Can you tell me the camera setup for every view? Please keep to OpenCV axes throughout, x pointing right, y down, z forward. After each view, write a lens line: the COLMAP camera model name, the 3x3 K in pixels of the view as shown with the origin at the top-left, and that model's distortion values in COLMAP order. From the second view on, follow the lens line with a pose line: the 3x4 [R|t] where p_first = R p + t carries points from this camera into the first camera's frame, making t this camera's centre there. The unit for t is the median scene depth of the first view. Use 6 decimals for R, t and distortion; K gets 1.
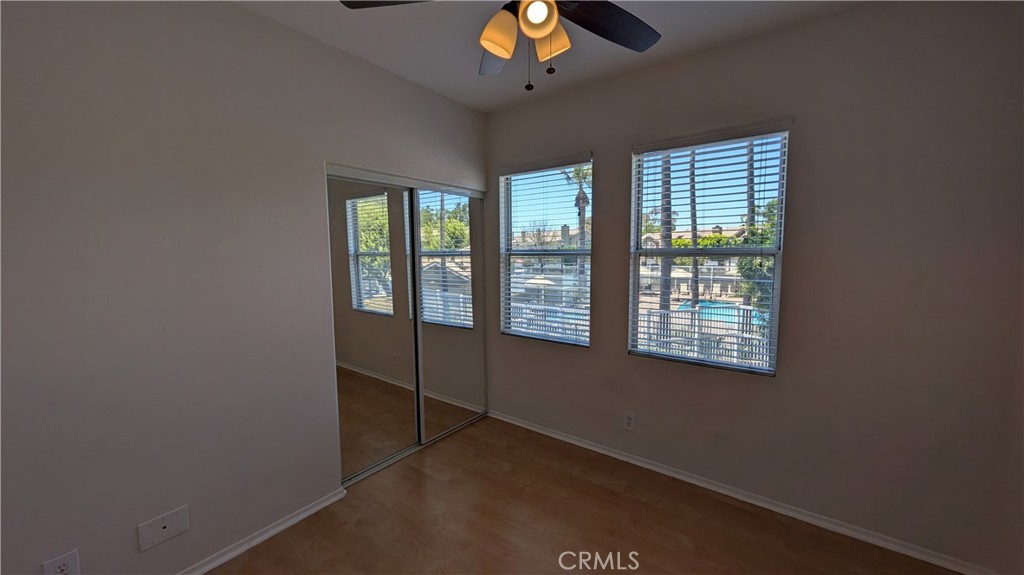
lens RADIAL K [[376.8, 0, 512.0], [0, 376.8, 287.5], [0, 0, 1]] dist [0.000494, 0.000041]
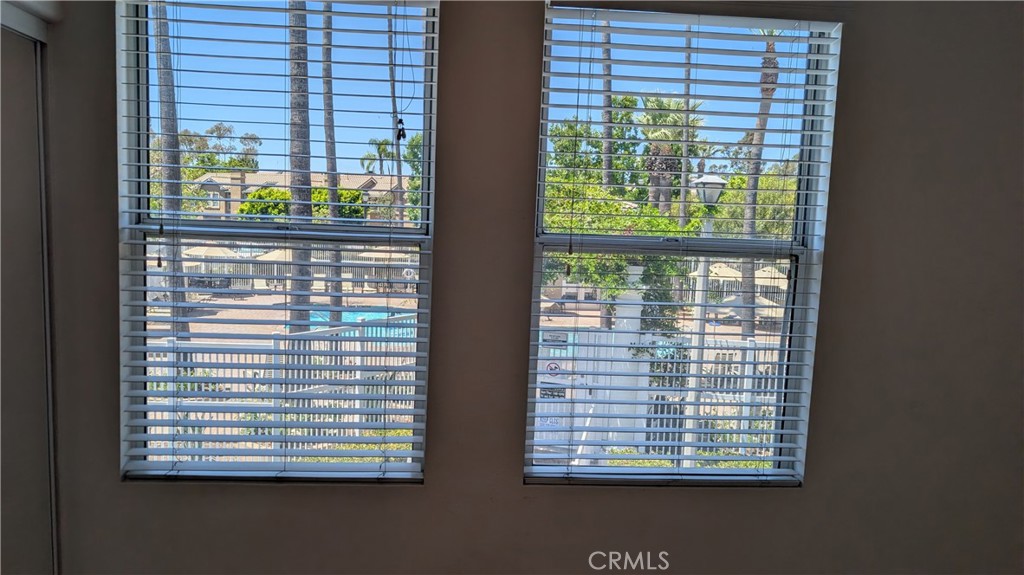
lens RADIAL K [[897.0, 0, 511.5], [0, 897.0, 360.1], [0, 0, 1]] dist [0.000966, 0.003174]
pose [[0.750774, -0.055728, 0.658204, -0.314479], [0.021854, 0.997985, 0.059570, -0.019686], [-0.660197, -0.030339, 0.750479, 0.233380]]
